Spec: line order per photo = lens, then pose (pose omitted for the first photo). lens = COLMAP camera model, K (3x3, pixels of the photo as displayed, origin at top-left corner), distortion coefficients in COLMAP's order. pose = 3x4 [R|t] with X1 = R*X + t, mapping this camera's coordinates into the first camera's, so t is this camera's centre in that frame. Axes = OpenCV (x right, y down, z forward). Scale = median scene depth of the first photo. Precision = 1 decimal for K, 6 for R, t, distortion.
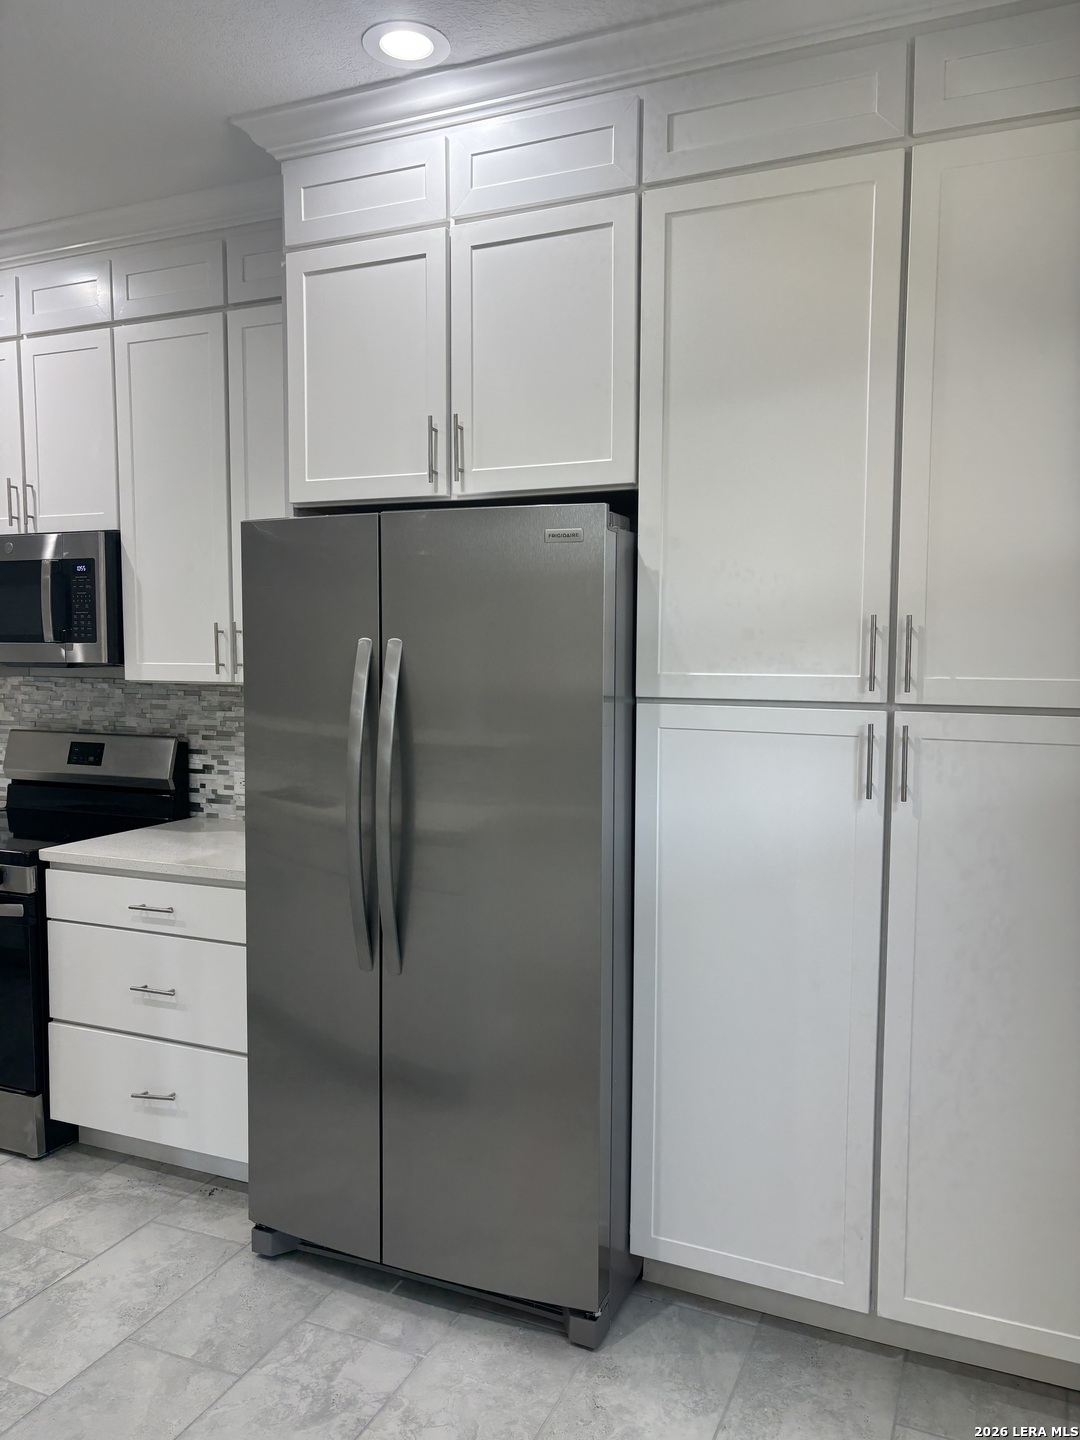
lens RADIAL K [[1081.3, 0, 541.8], [0, 1081.3, 717.8], [0, 0, 1]] dist [0.013693, 0.002139]
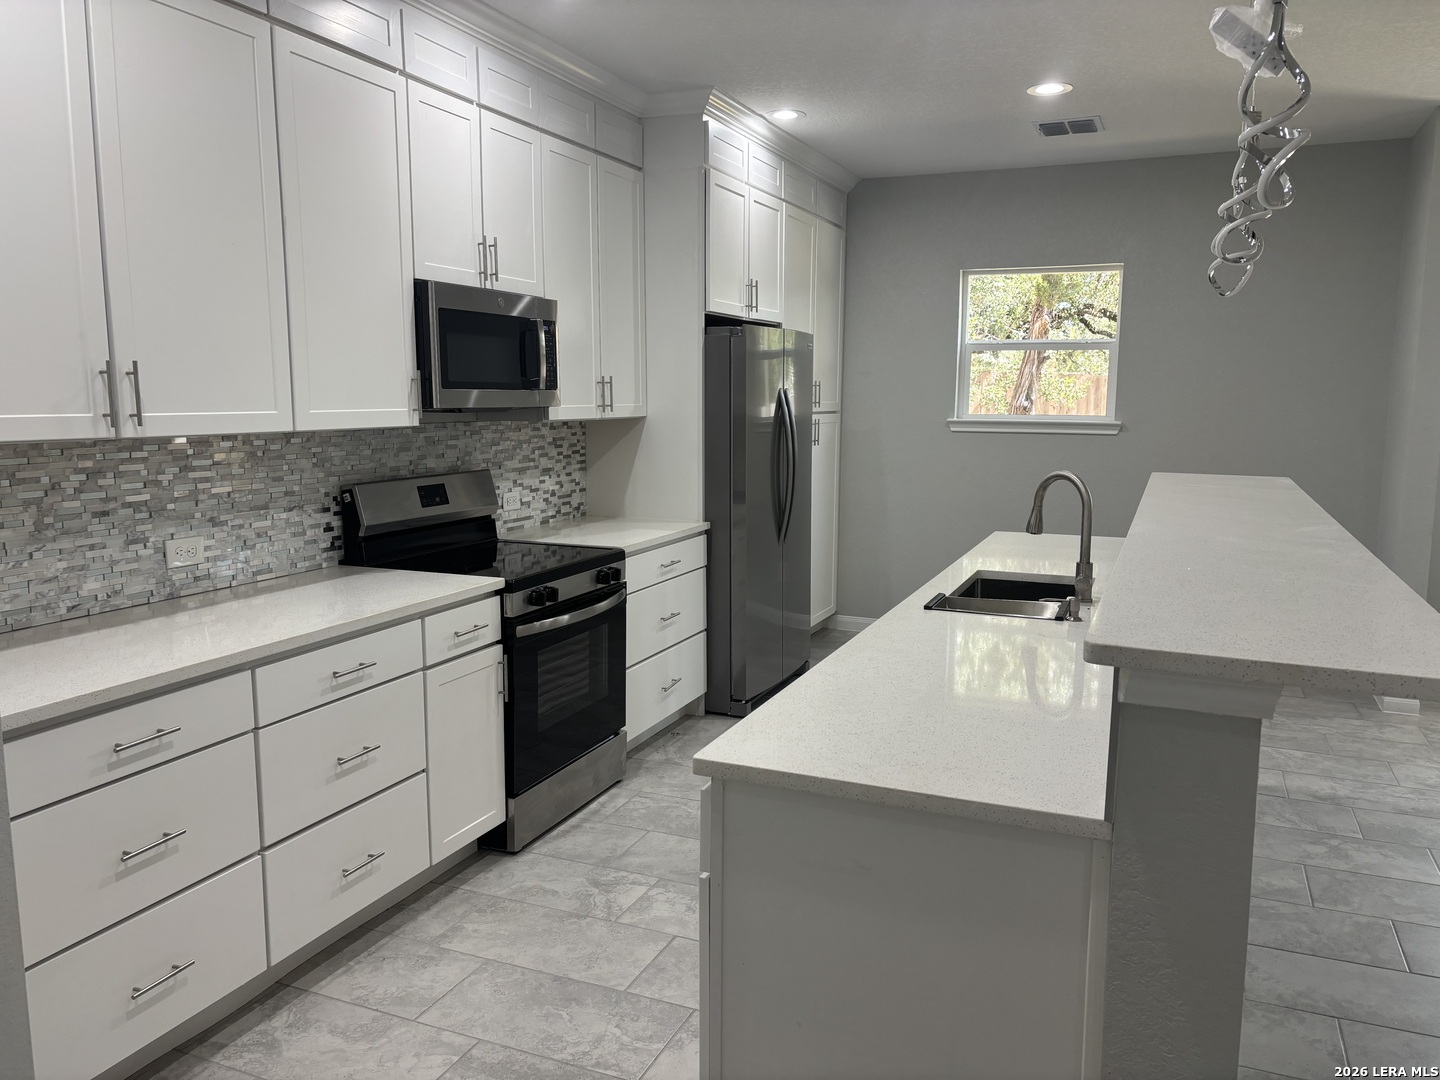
lens RADIAL K [[1081.3, 0, 721.1], [0, 1081.3, 543.4], [0, 0, 1]] dist [0.013693, 0.002139]
pose [[-0.003375, -0.138004, 0.990426, -1.521370], [0.069624, 0.987996, 0.137902, -0.047950], [-0.997568, 0.069422, 0.006274, 0.740820]]
